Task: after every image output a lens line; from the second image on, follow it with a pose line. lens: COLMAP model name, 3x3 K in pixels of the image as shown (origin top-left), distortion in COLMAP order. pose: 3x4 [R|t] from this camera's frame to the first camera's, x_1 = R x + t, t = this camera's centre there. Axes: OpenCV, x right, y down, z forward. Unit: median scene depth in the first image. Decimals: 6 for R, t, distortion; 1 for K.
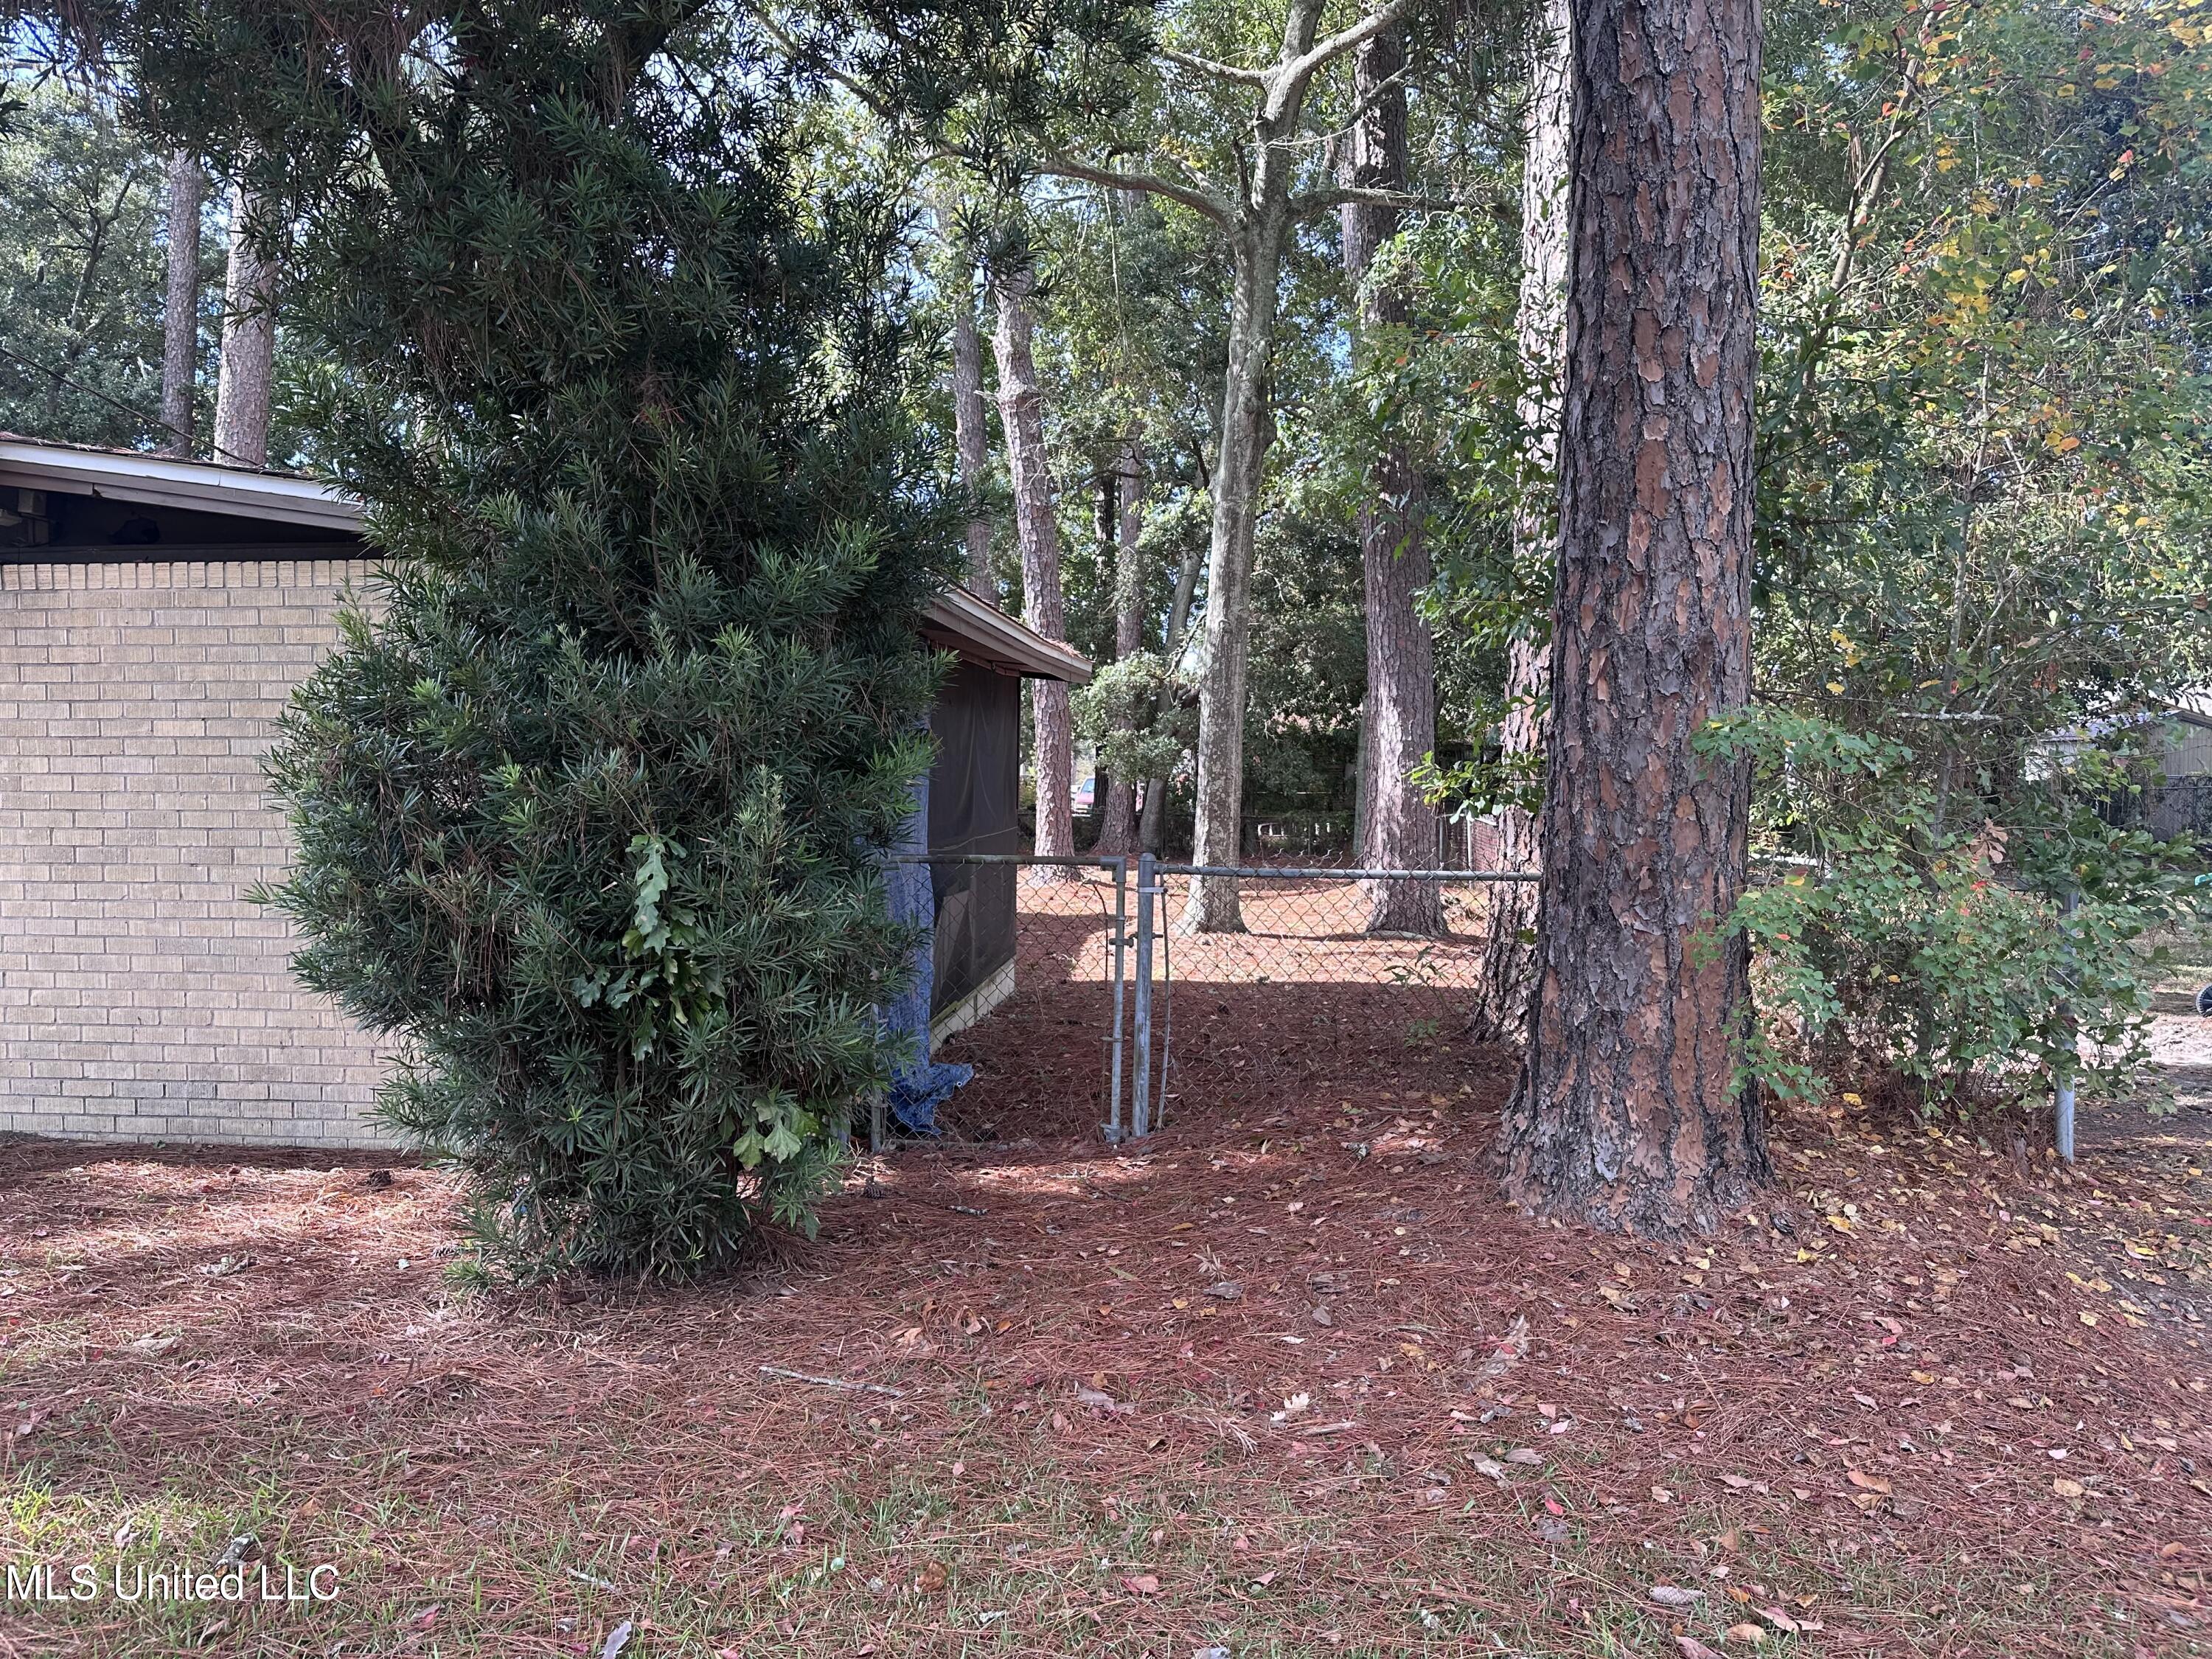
lens RADIAL K [[1537.9, 0, 1093.5], [0, 1537.9, 820.3], [0, 0, 1]] dist [0.042602, -0.066710]
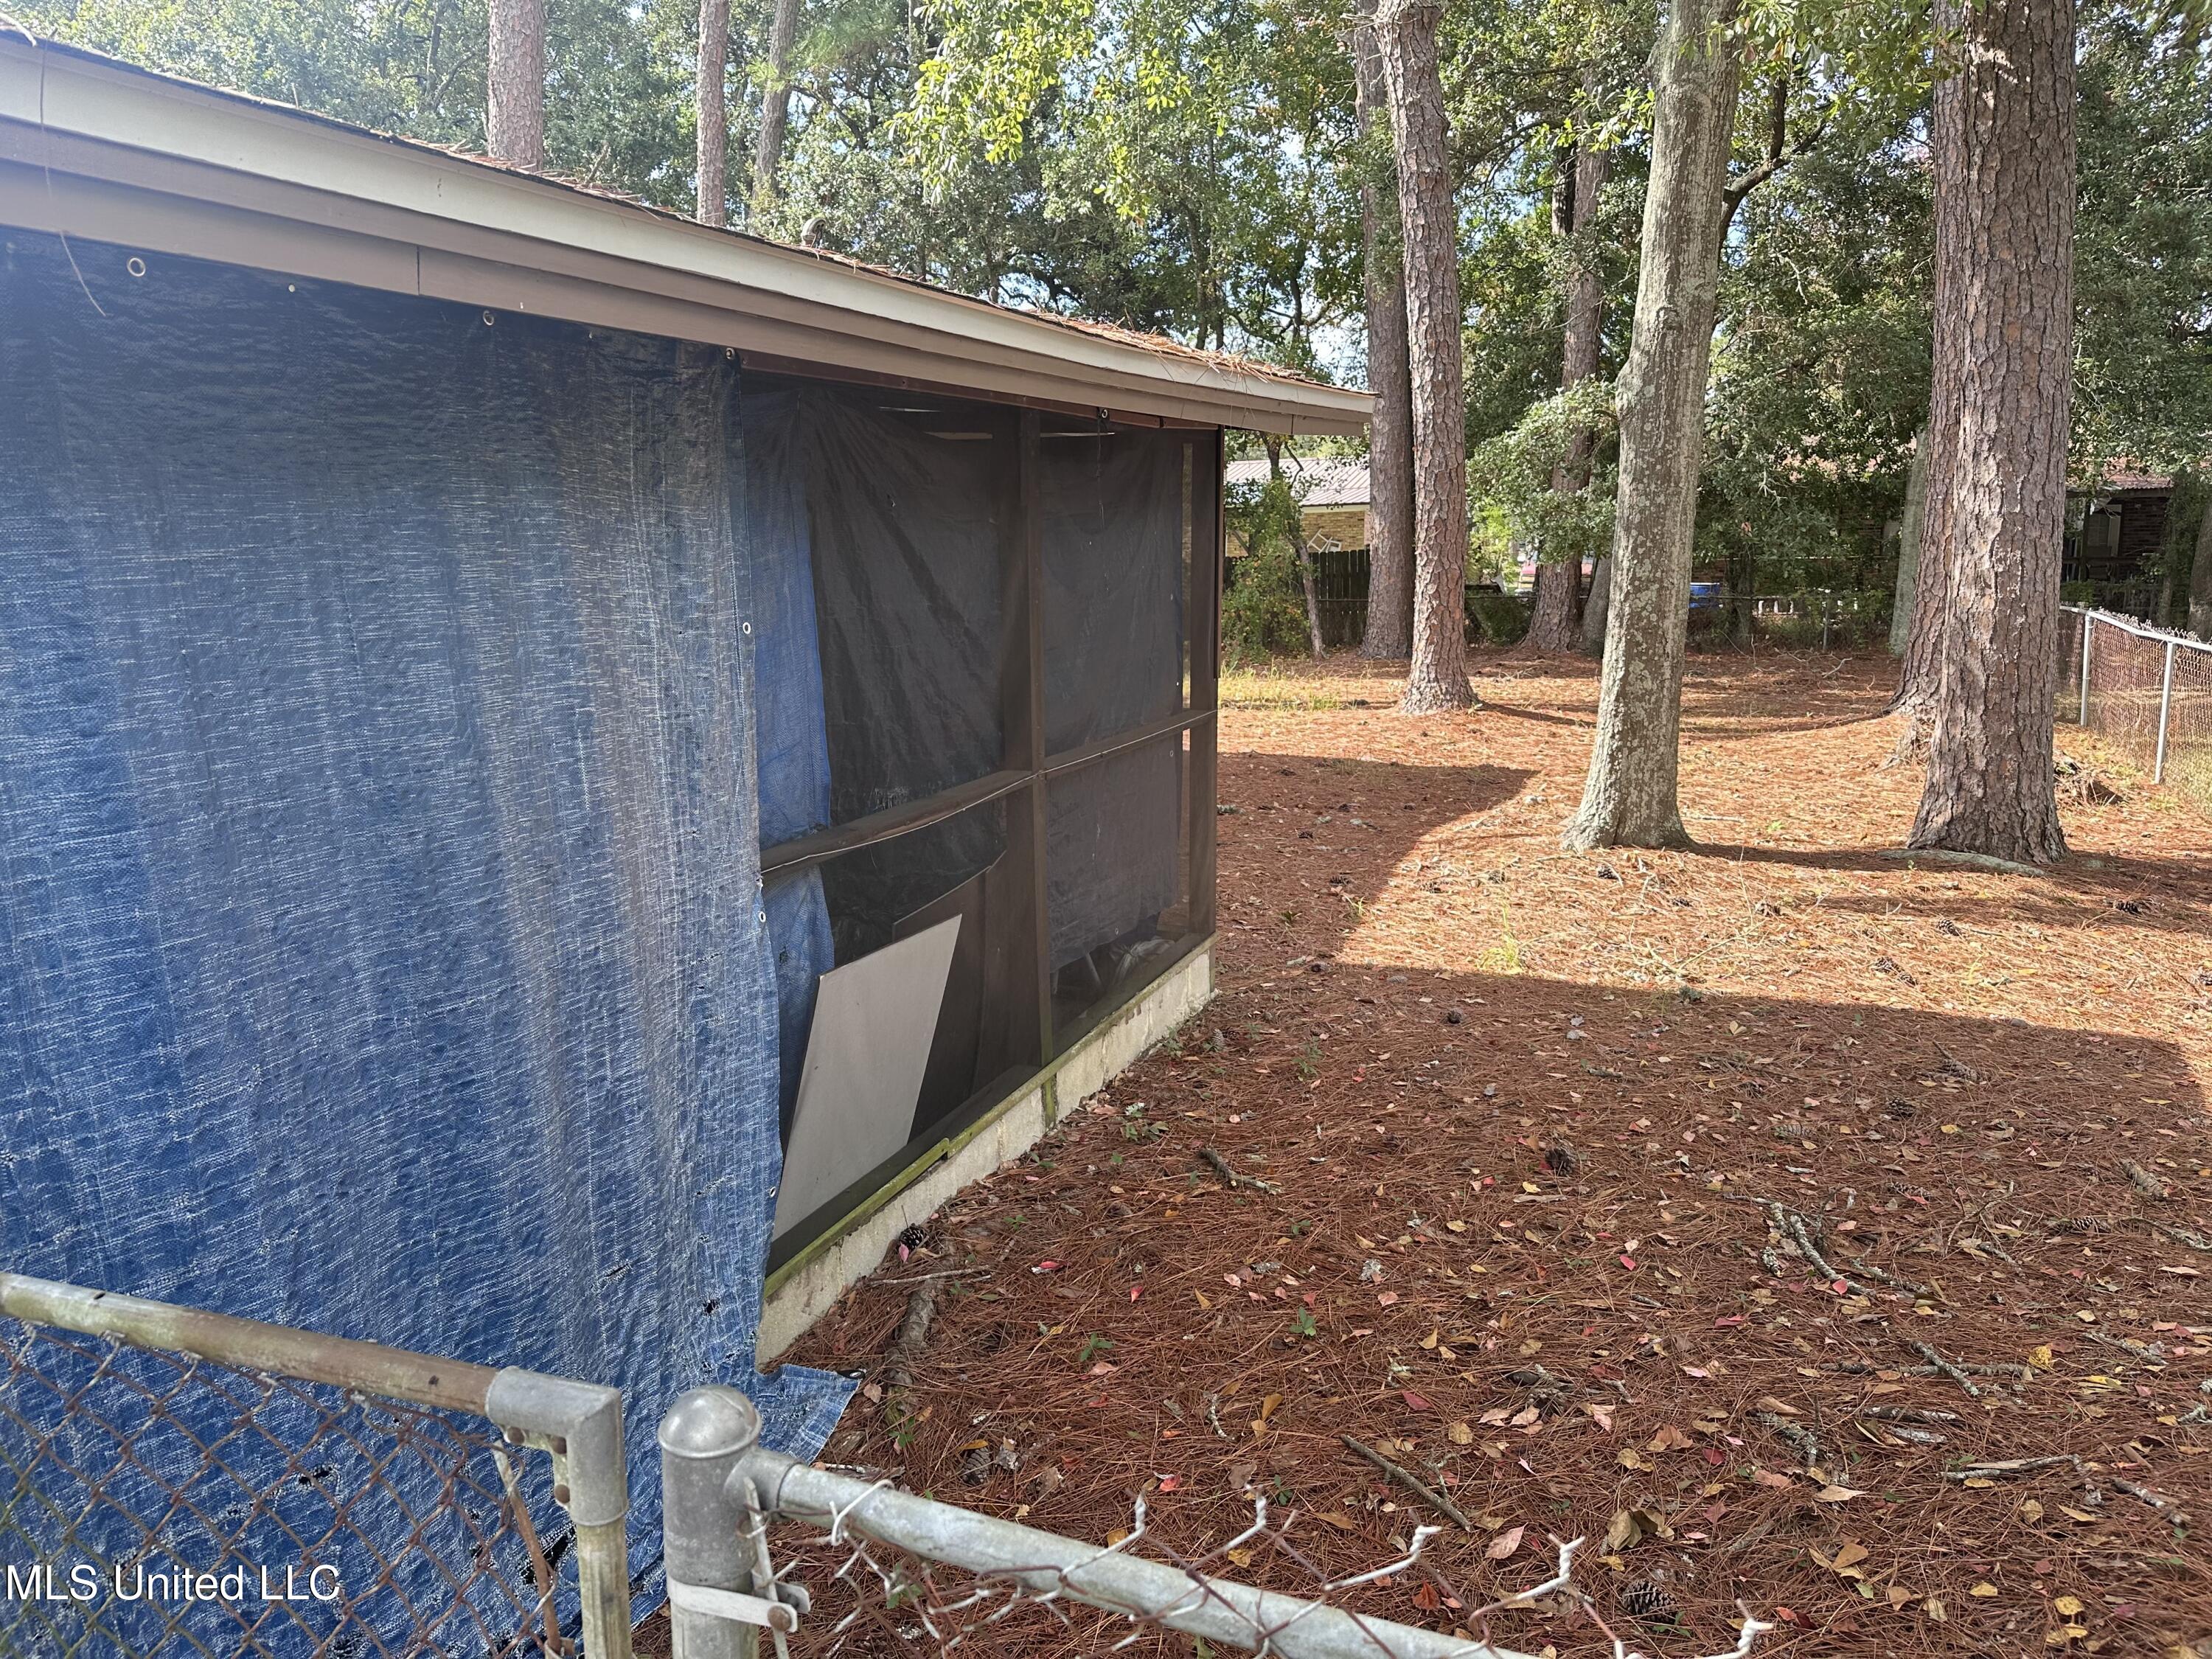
lens RADIAL K [[1537.9, 0, 1093.5], [0, 1537.9, 820.3], [0, 0, 1]] dist [0.042602, -0.066710]
pose [[0.954372, 0.032248, -0.296873, 0.039458], [0.014126, 0.988164, 0.152752, -0.022297], [0.298285, -0.149976, 0.942621, 0.249461]]
